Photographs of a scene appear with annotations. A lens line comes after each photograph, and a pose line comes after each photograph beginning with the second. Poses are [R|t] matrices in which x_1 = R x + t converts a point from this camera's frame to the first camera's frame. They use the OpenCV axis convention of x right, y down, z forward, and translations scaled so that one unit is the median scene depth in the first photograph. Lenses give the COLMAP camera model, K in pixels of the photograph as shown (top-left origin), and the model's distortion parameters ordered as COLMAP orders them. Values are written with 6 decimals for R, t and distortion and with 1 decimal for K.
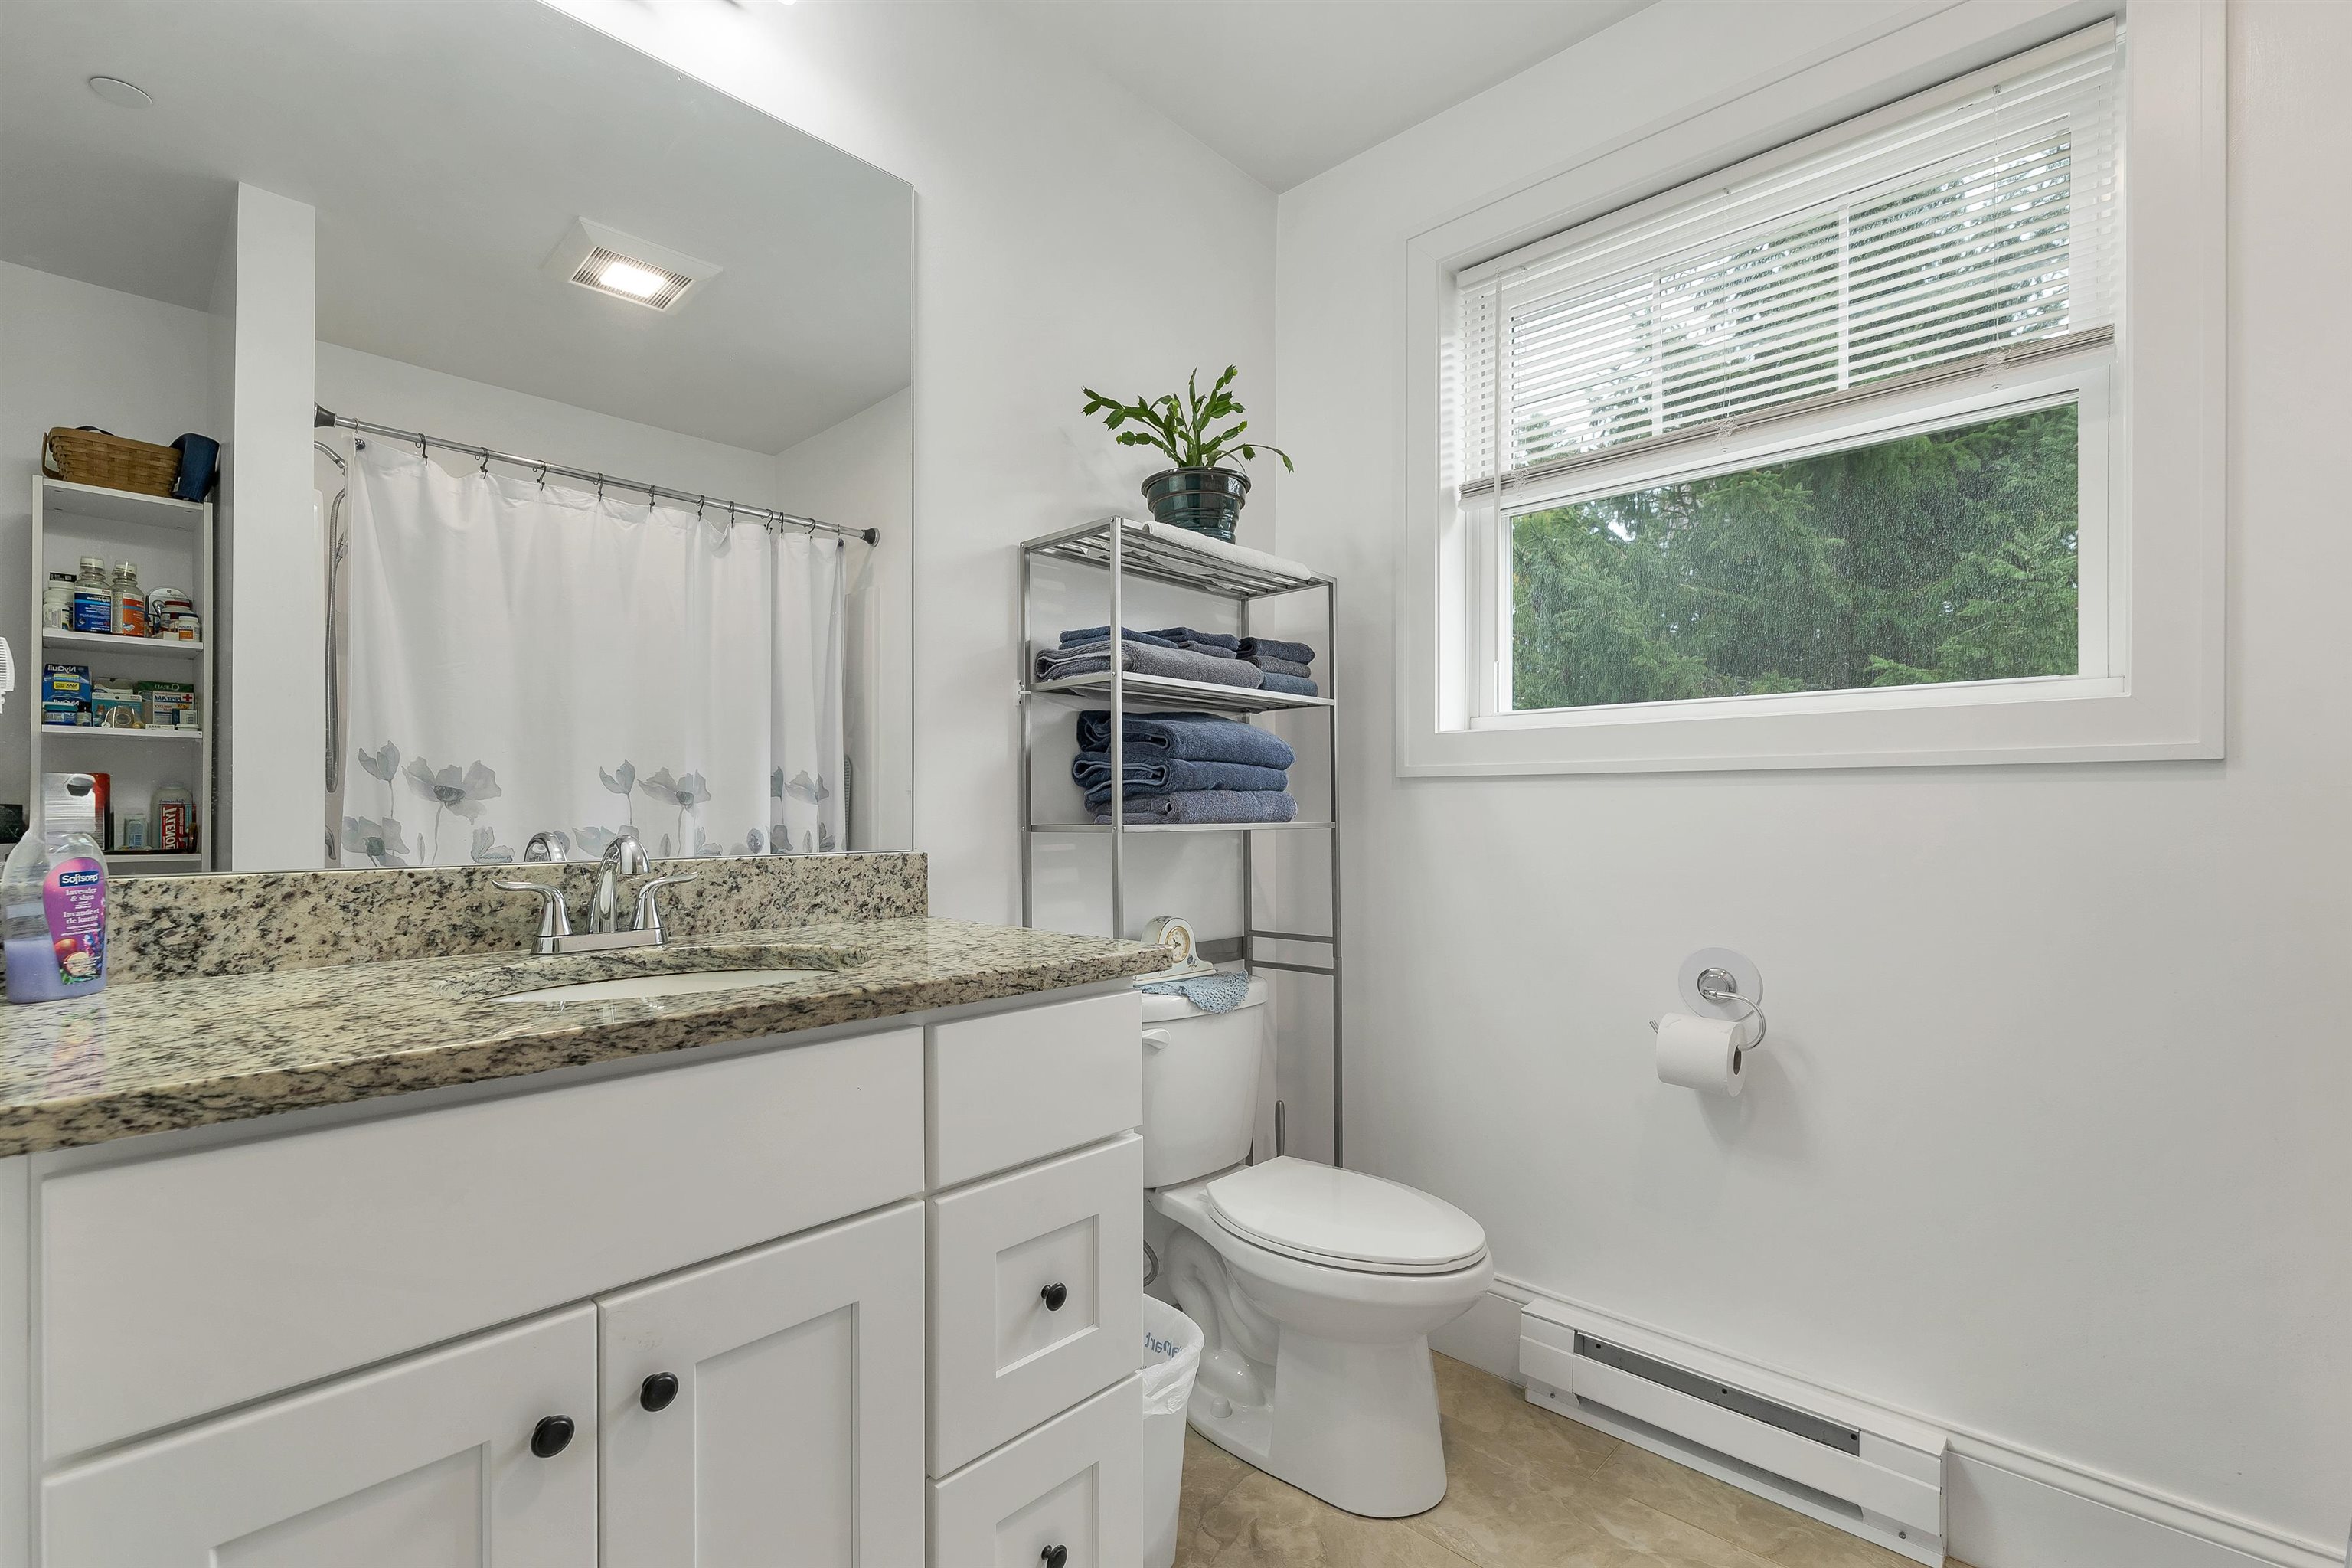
lens RADIAL K [[1037.7, 0, 1167.3], [0, 1037.7, 810.9], [0, 0, 1]] dist [0.001724, -0.000512]
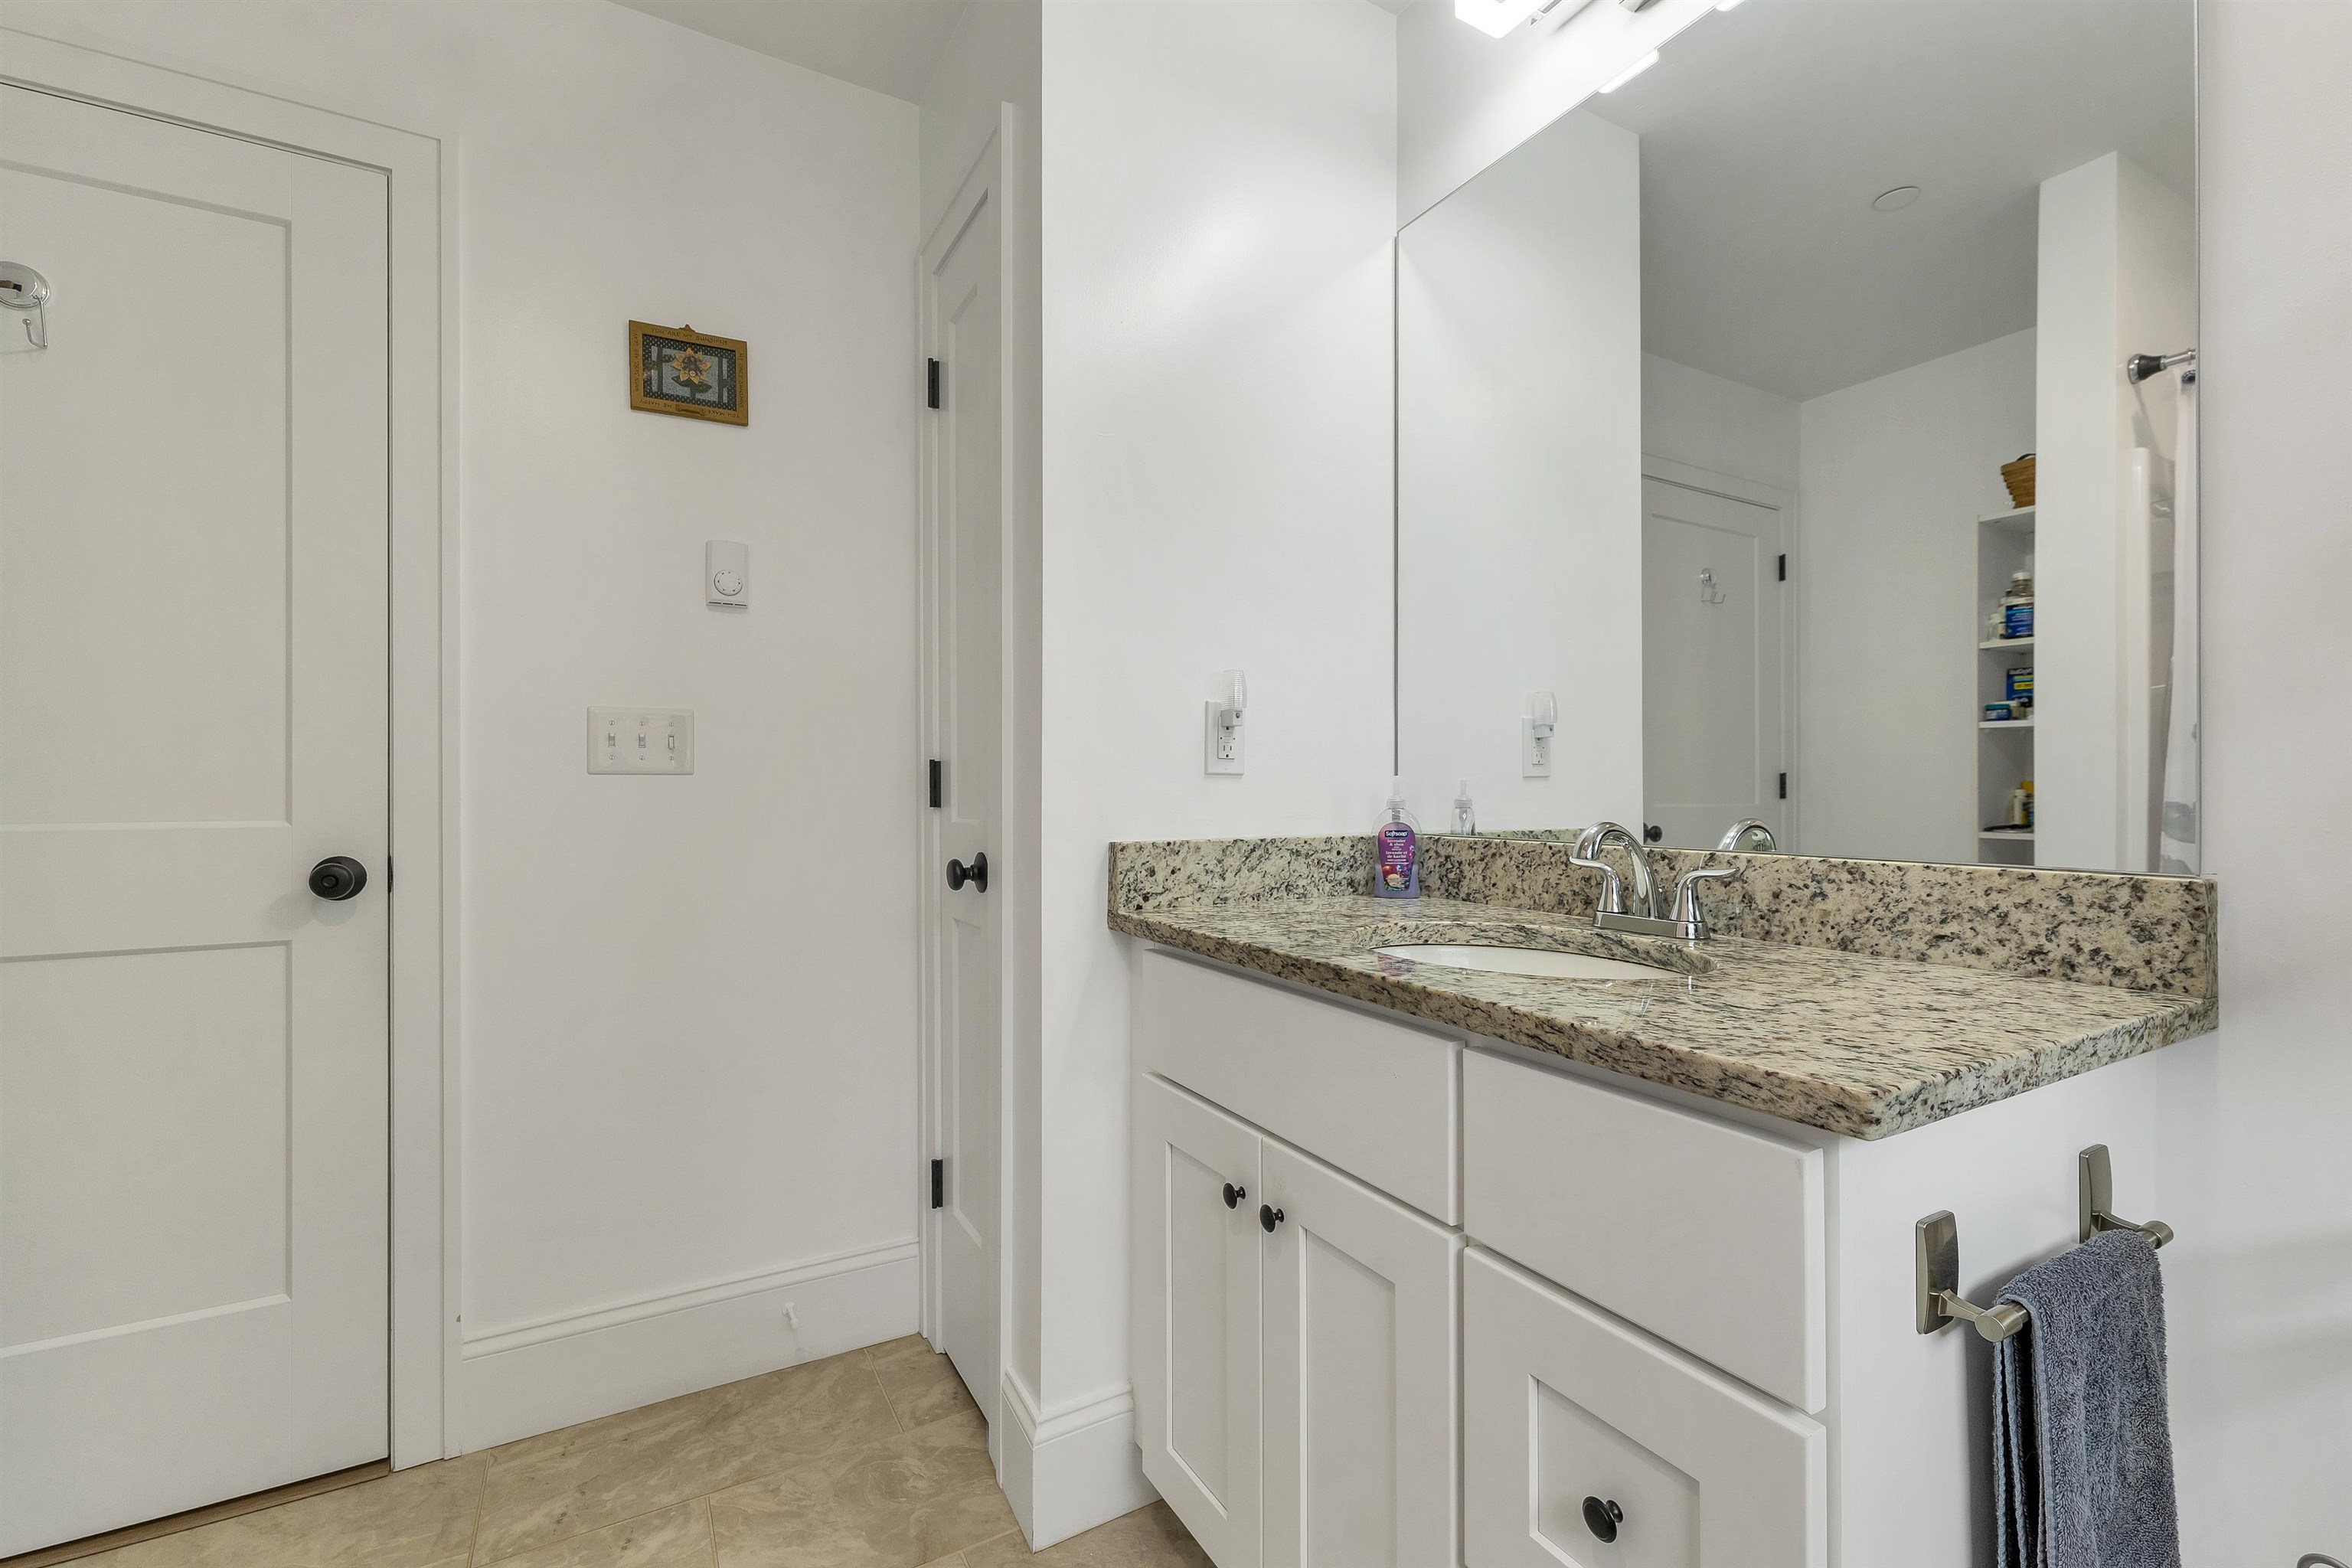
lens RADIAL K [[1001.8, 0, 1179.0], [0, 1001.8, 795.9], [0, 0, 1]] dist [-0.002360, -0.000116]
pose [[-0.293927, 0.006582, -0.955805, 0.580393], [-0.000667, 0.999975, 0.007091, -0.010557], [0.955827, 0.002722, -0.293916, 0.899117]]
